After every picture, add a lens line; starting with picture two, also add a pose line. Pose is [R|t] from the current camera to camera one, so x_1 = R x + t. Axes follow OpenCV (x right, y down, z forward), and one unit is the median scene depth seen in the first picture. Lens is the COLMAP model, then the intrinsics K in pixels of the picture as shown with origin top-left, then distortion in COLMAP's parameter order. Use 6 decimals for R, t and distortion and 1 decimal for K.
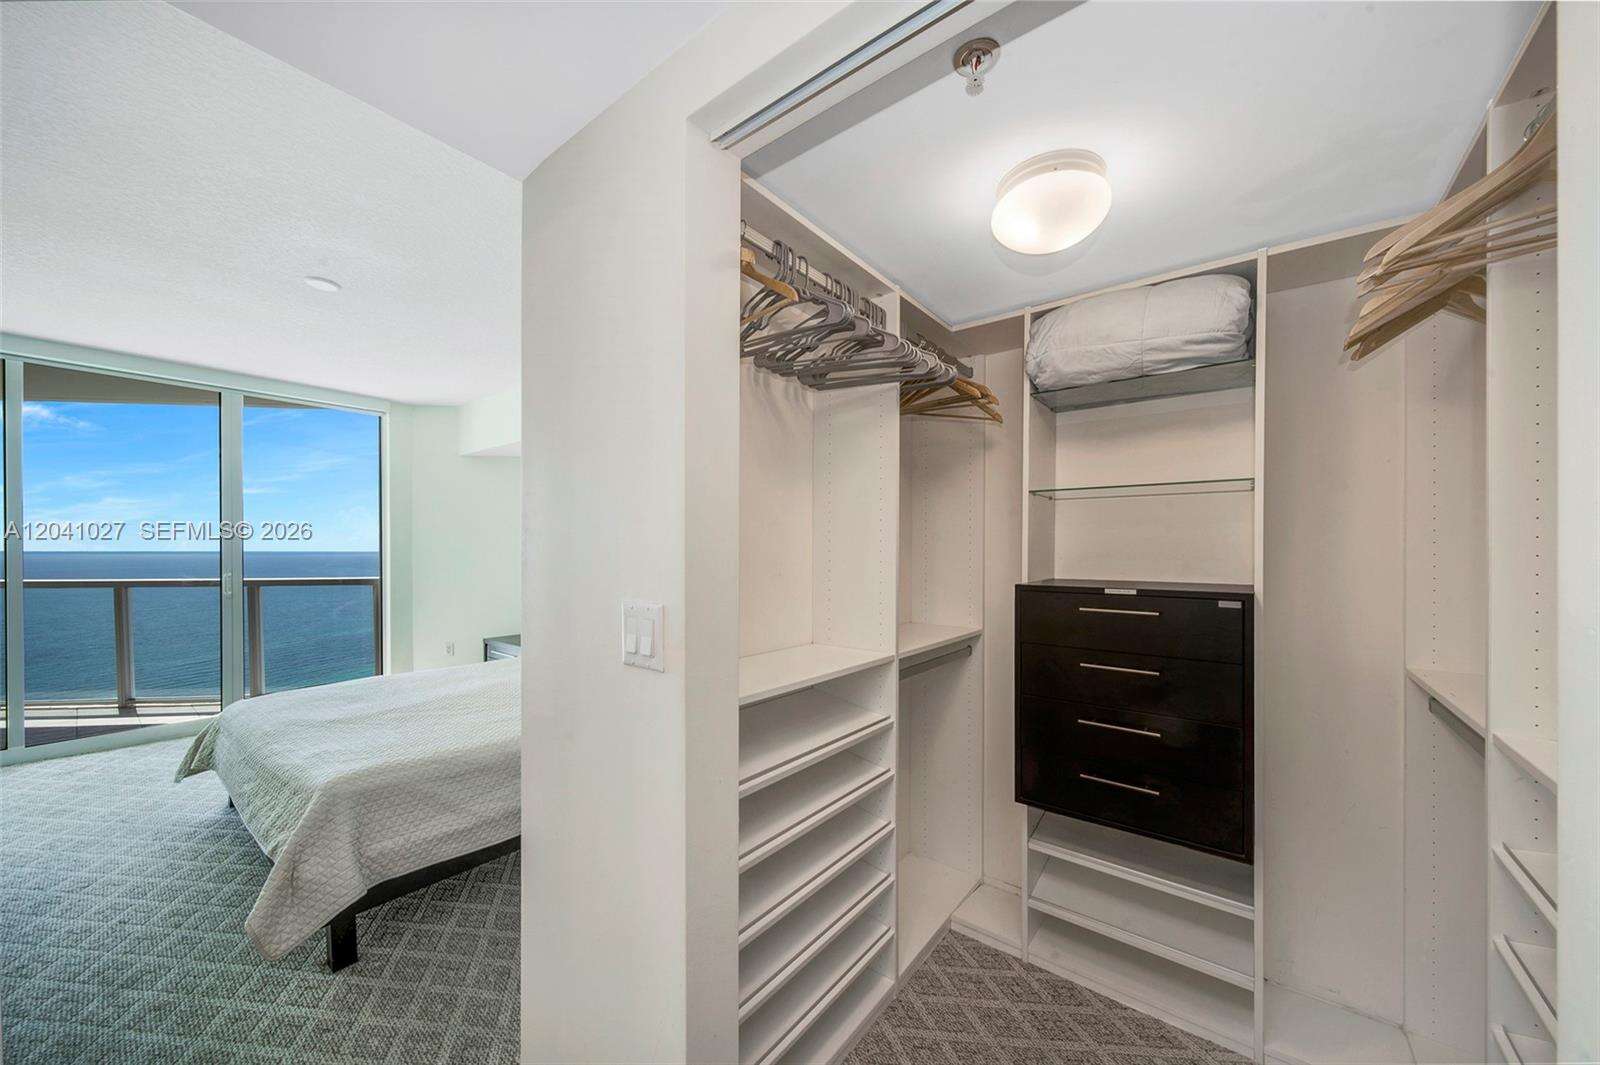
lens RADIAL K [[577.9, 0, 805.7], [0, 577.9, 548.6], [0, 0, 1]] dist [-0.000976, -0.000292]
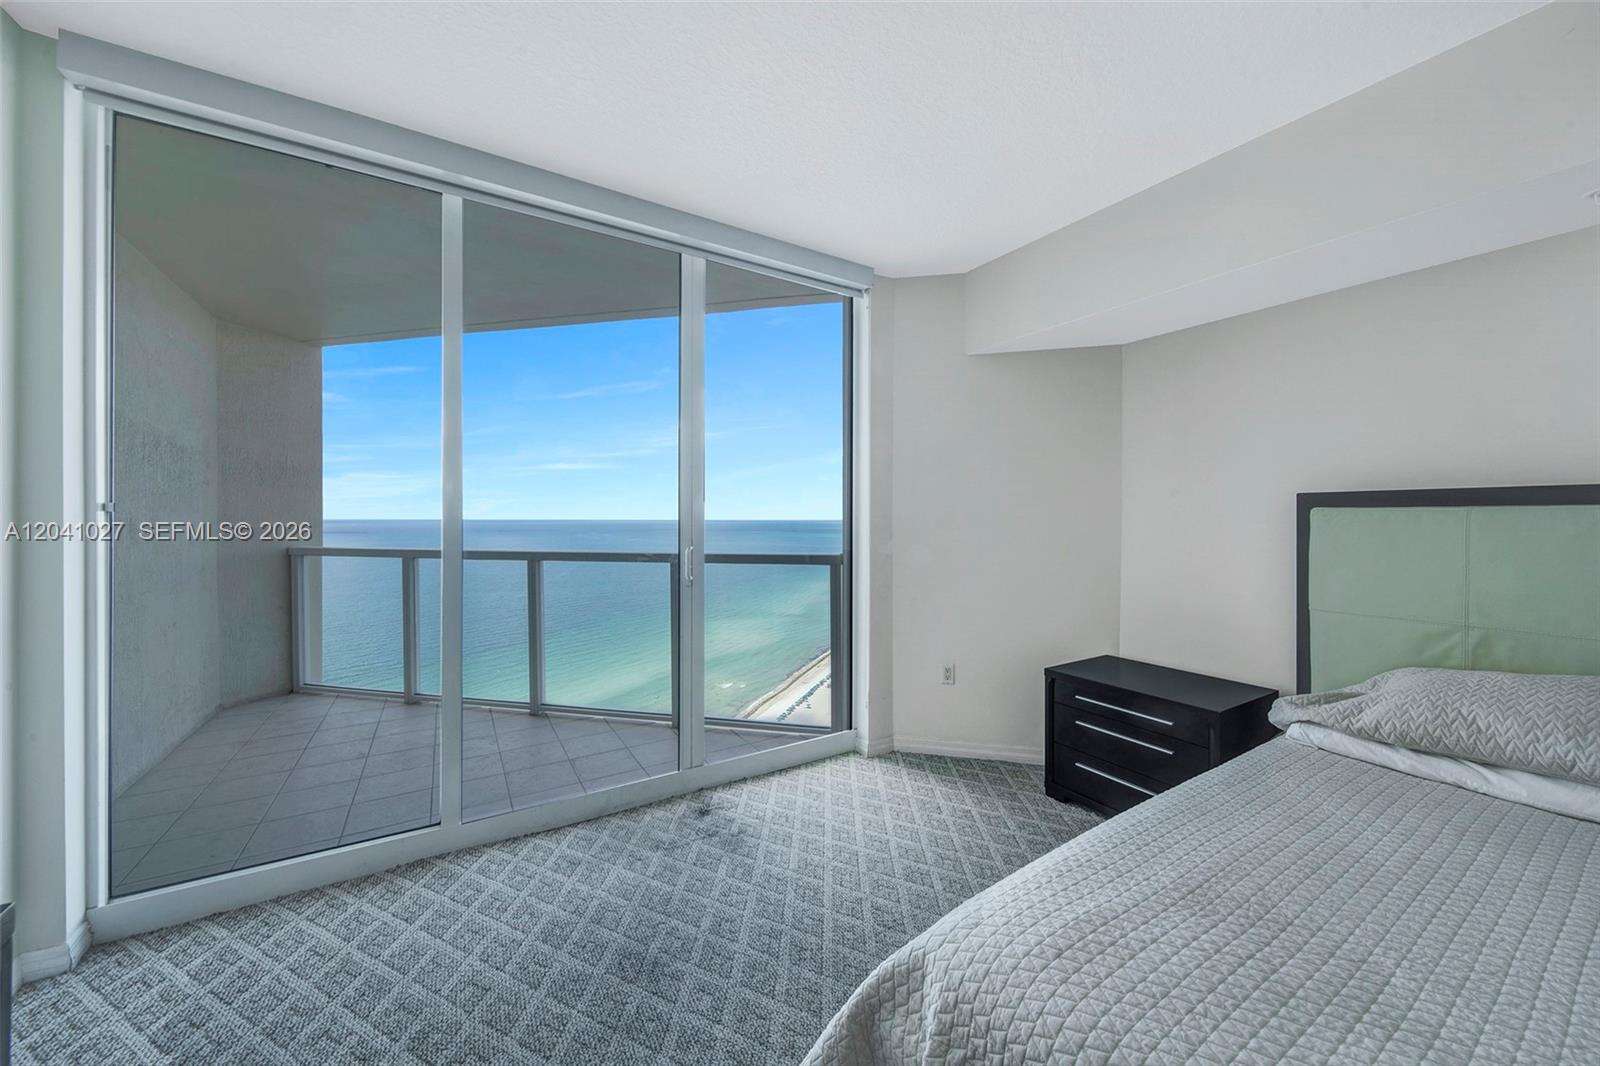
lens RADIAL K [[575.9, 0, 806.9], [0, 575.9, 530.3], [0, 0, 1]] dist [-0.001108, -0.000234]
pose [[0.940630, 0.009068, -0.339312, -0.739758], [-0.004456, 0.999887, 0.014367, 0.020133], [0.339404, -0.012002, 0.940564, 0.508157]]
